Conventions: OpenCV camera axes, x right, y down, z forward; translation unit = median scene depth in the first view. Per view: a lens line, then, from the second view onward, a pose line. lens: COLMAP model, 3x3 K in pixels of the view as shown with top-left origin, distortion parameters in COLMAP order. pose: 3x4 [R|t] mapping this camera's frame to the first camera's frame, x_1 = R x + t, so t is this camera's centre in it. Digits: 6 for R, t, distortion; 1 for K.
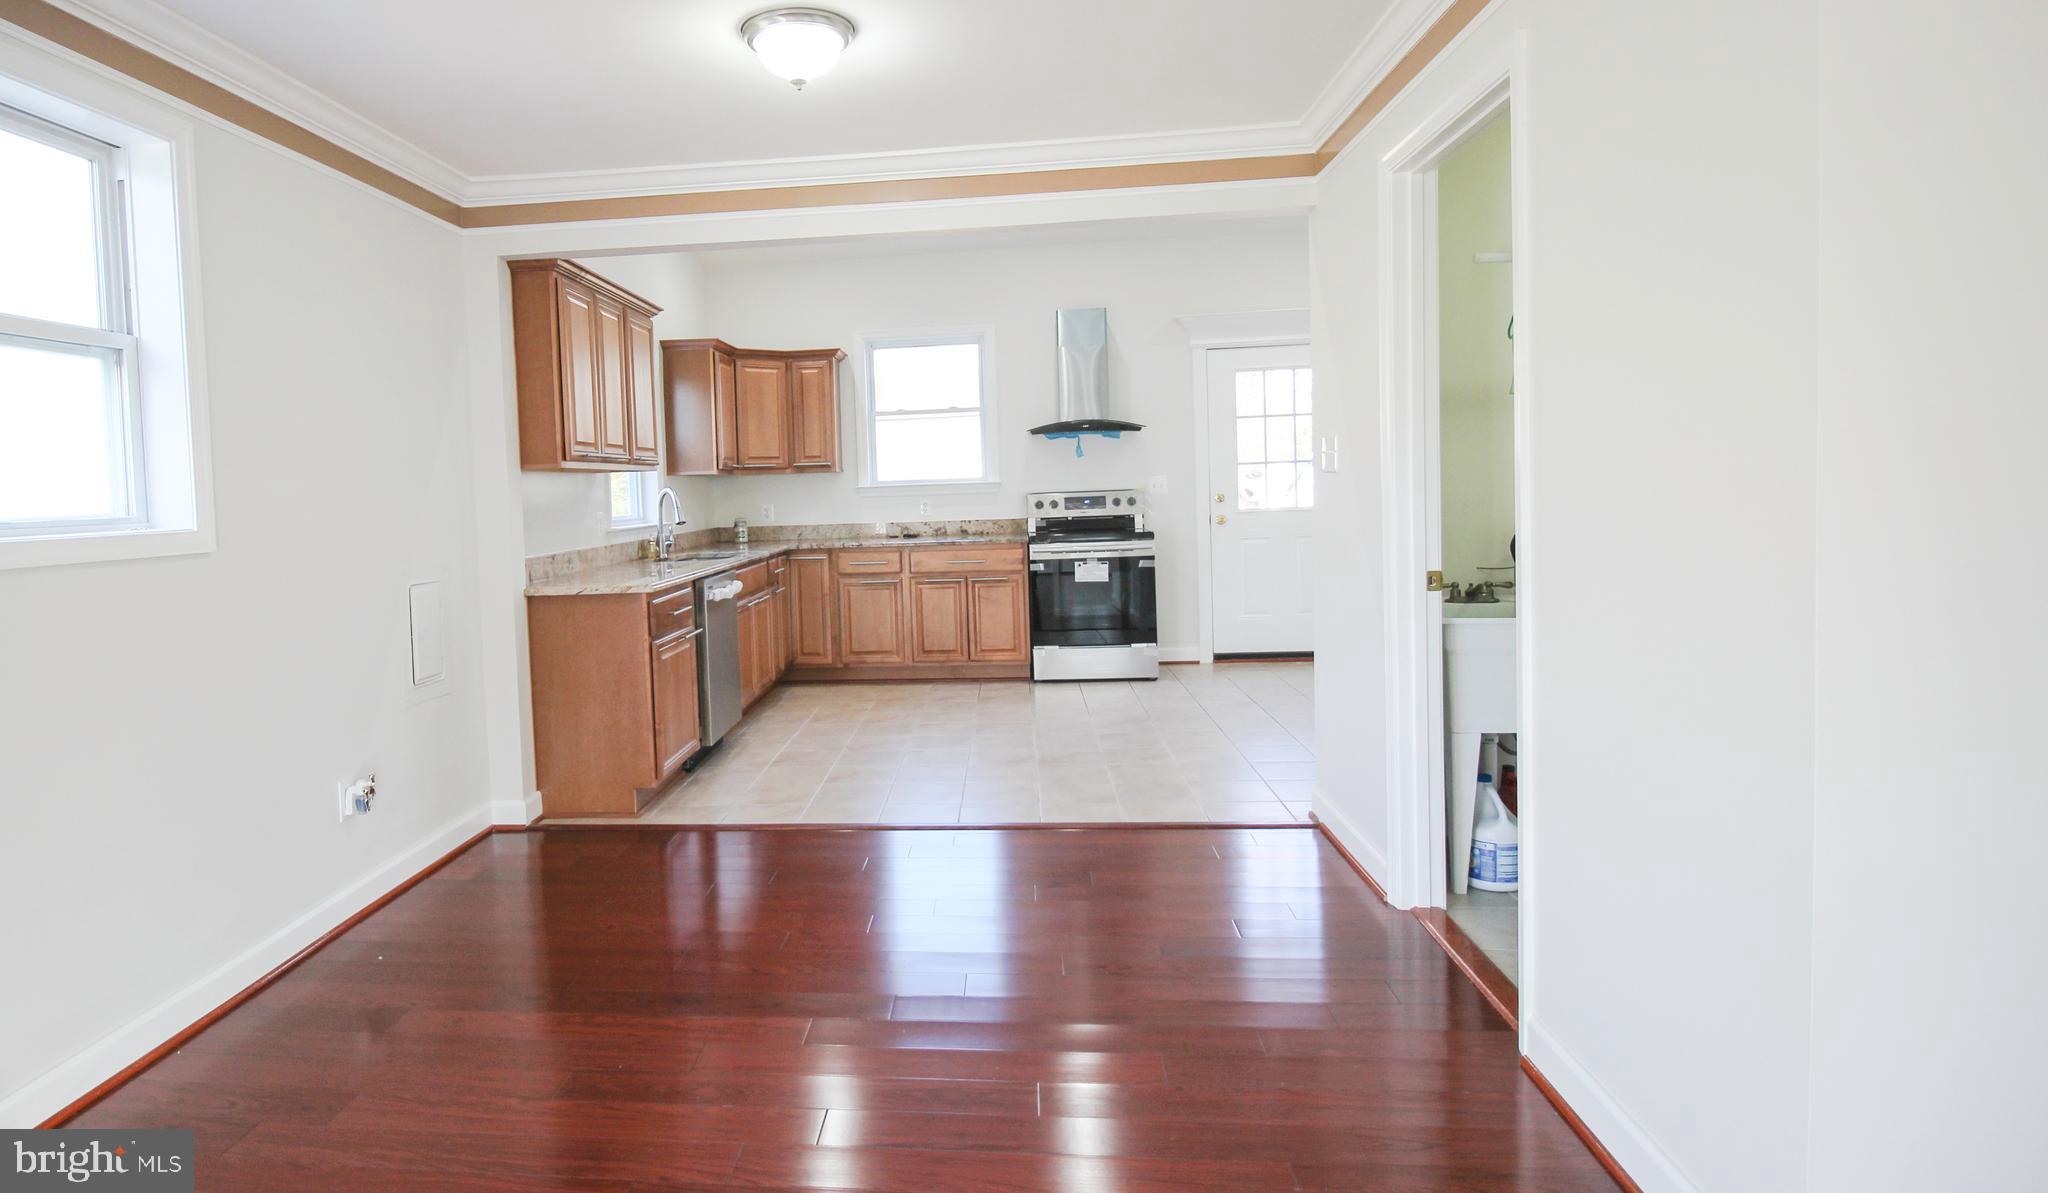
lens RADIAL K [[1101.6, 0, 885.7], [0, 1101.6, 534.2], [0, 0, 1]] dist [0.004124, 0.000008]
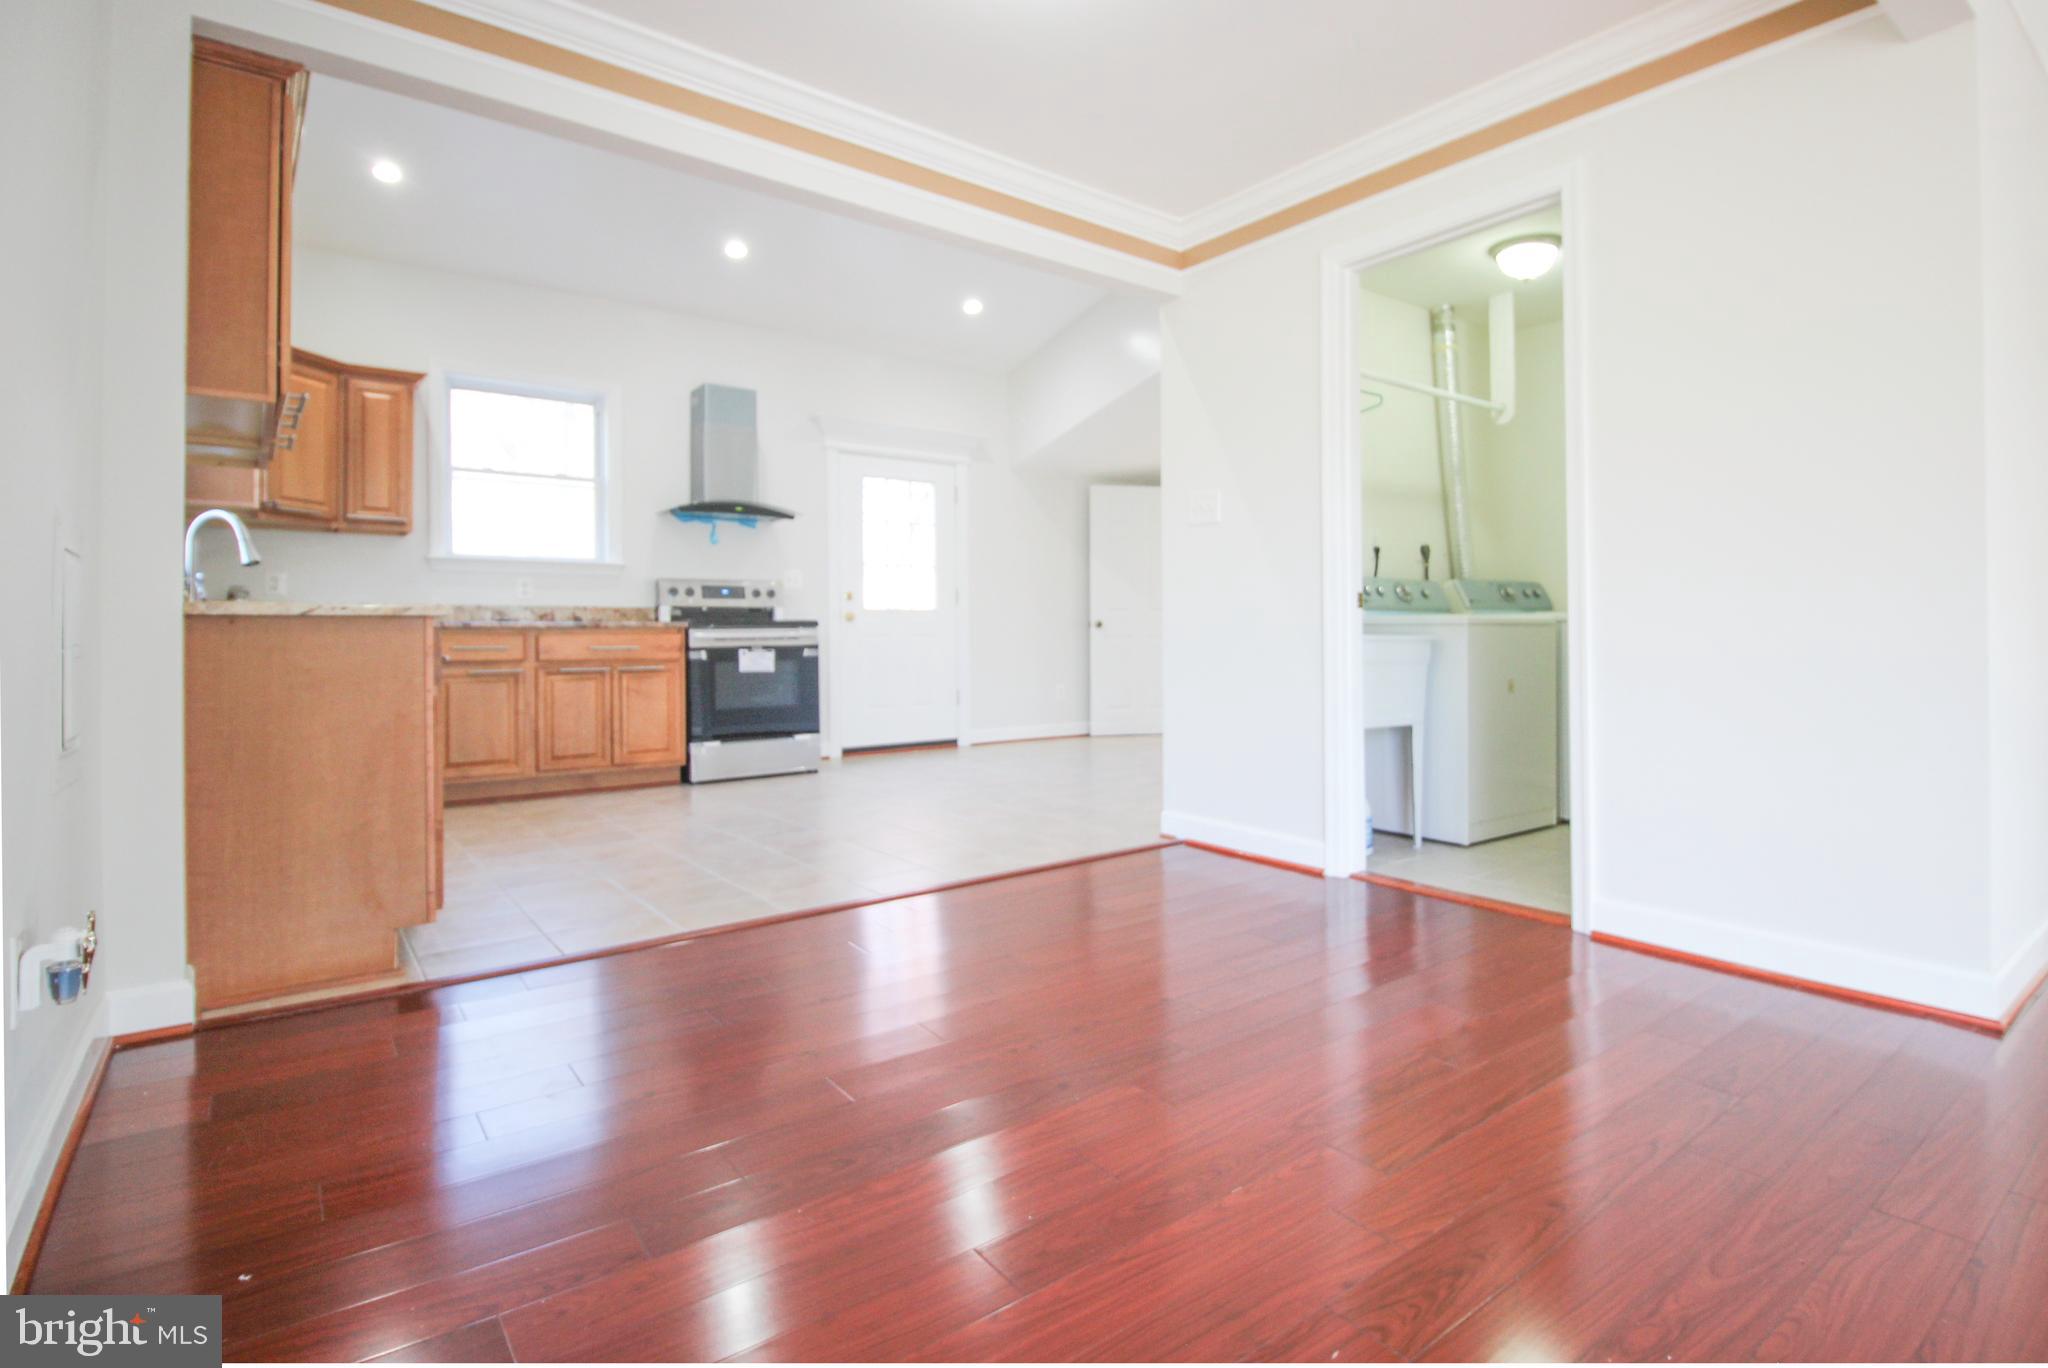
lens RADIAL K [[1011.3, 0, 1095.7], [0, 1011.3, 627.3], [0, 0, 1]] dist [-0.010201, -0.003538]
pose [[0.695549, 0.036798, 0.717535, -0.225844], [0.010375, 0.998069, -0.061242, 0.060256], [-0.718403, 0.050041, 0.693825, 0.188615]]
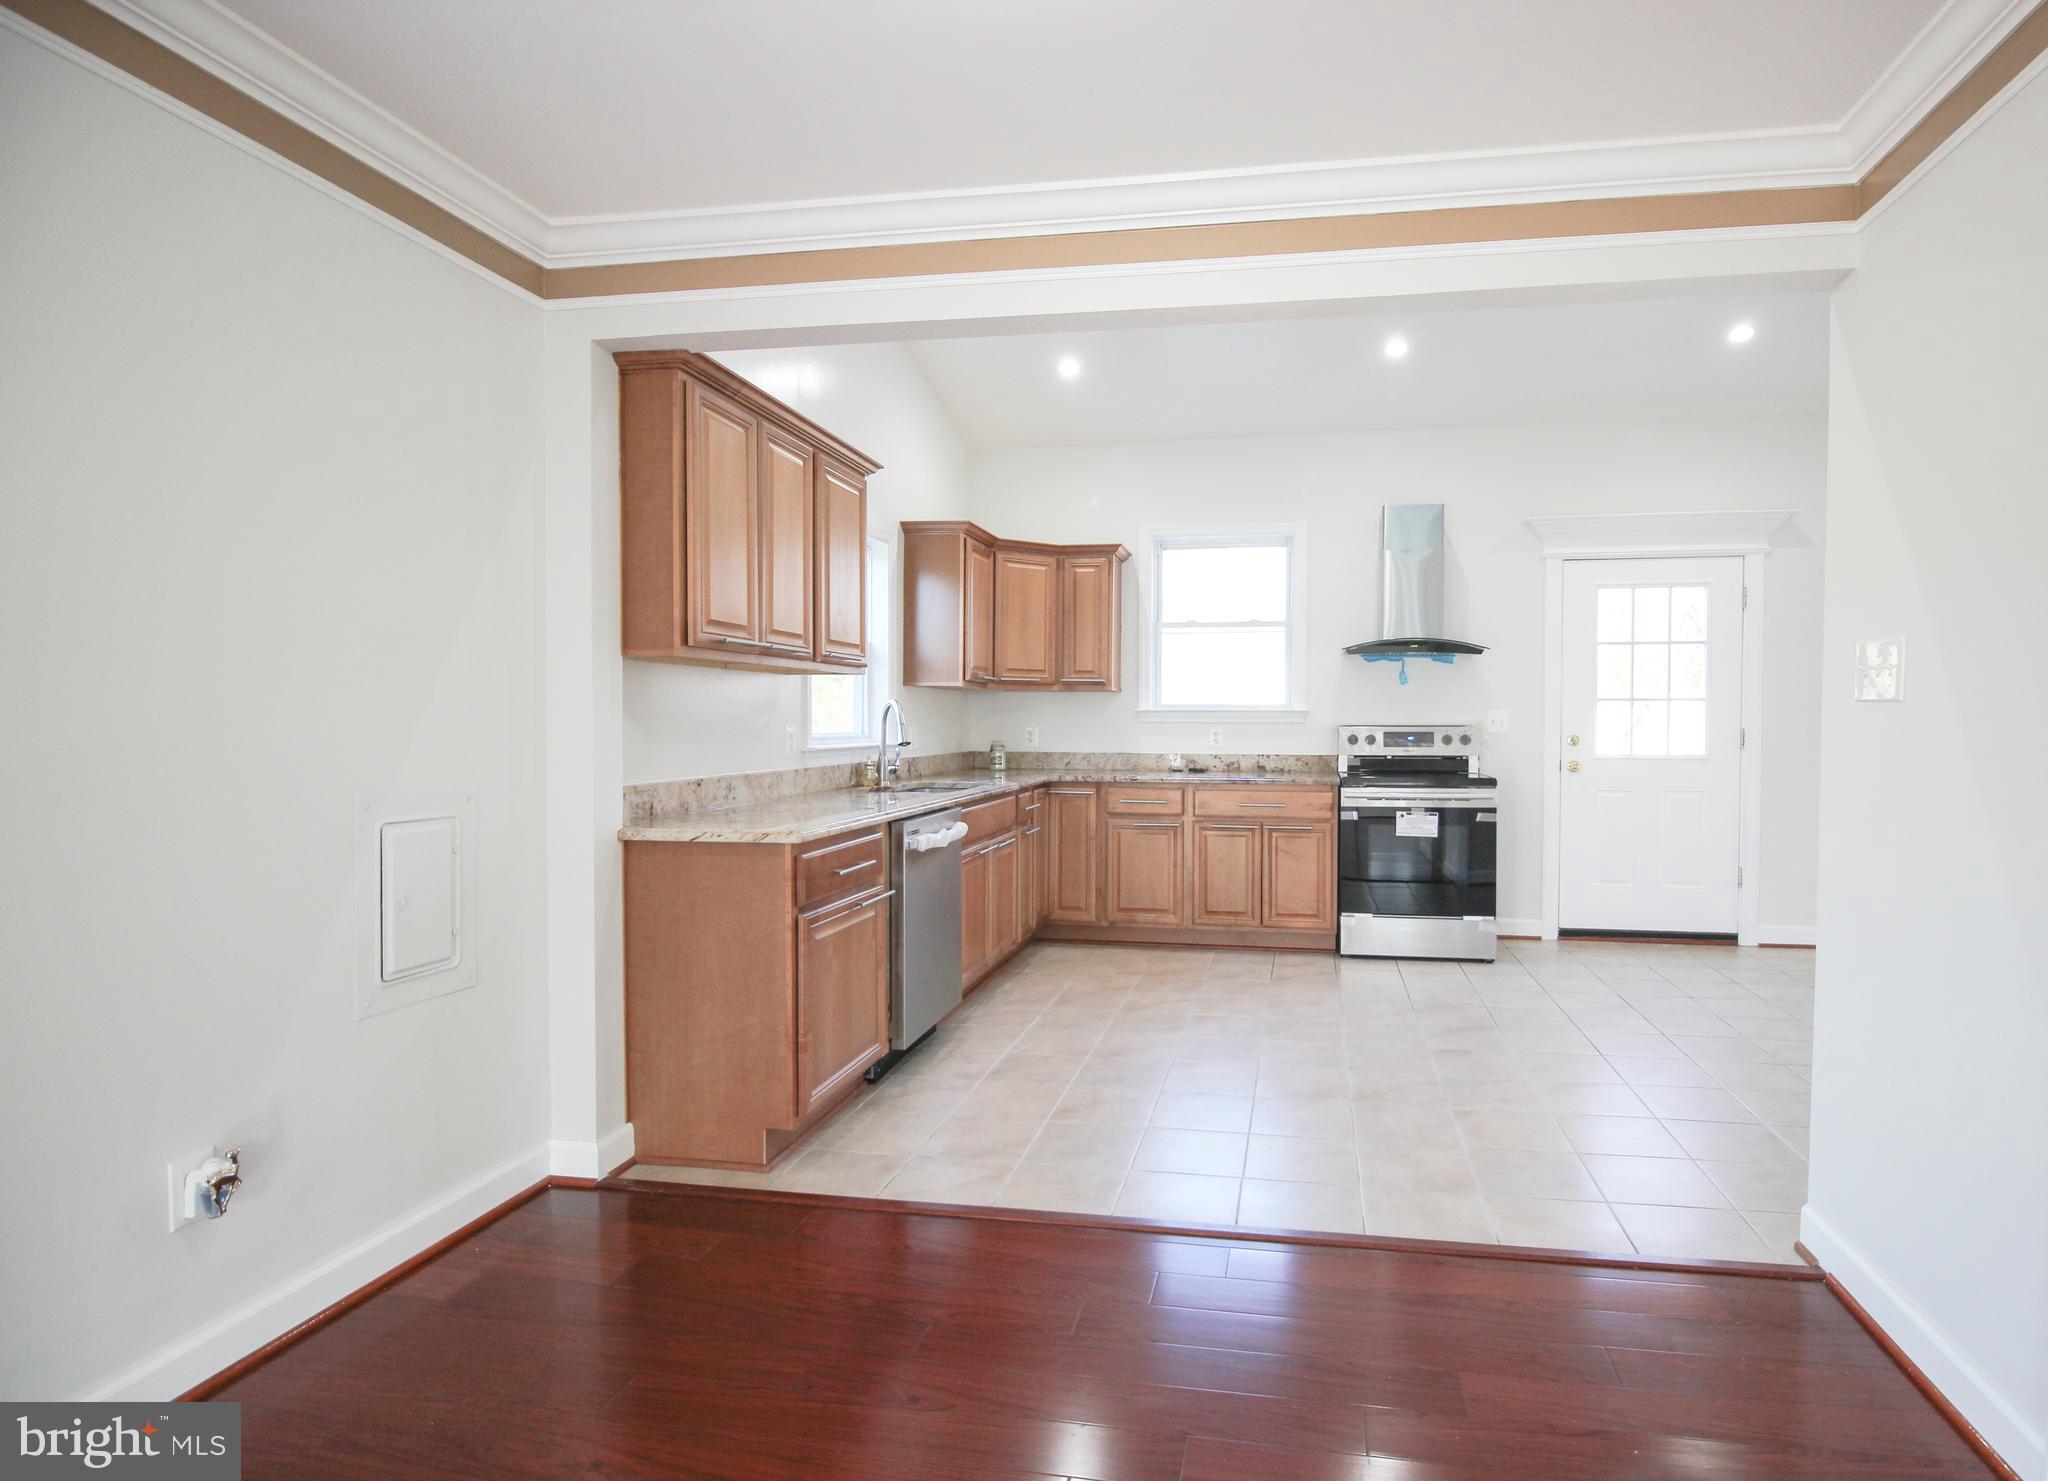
lens RADIAL K [[1038.5, 0, 1145.5], [0, 1038.5, 747.5], [0, 0, 1]] dist [-0.002305, -0.004499]
pose [[0.998441, 0.039983, -0.038936, 0.014408], [-0.040551, 0.999081, -0.013910, -0.003552], [0.038344, 0.015467, 0.999145, 0.222131]]
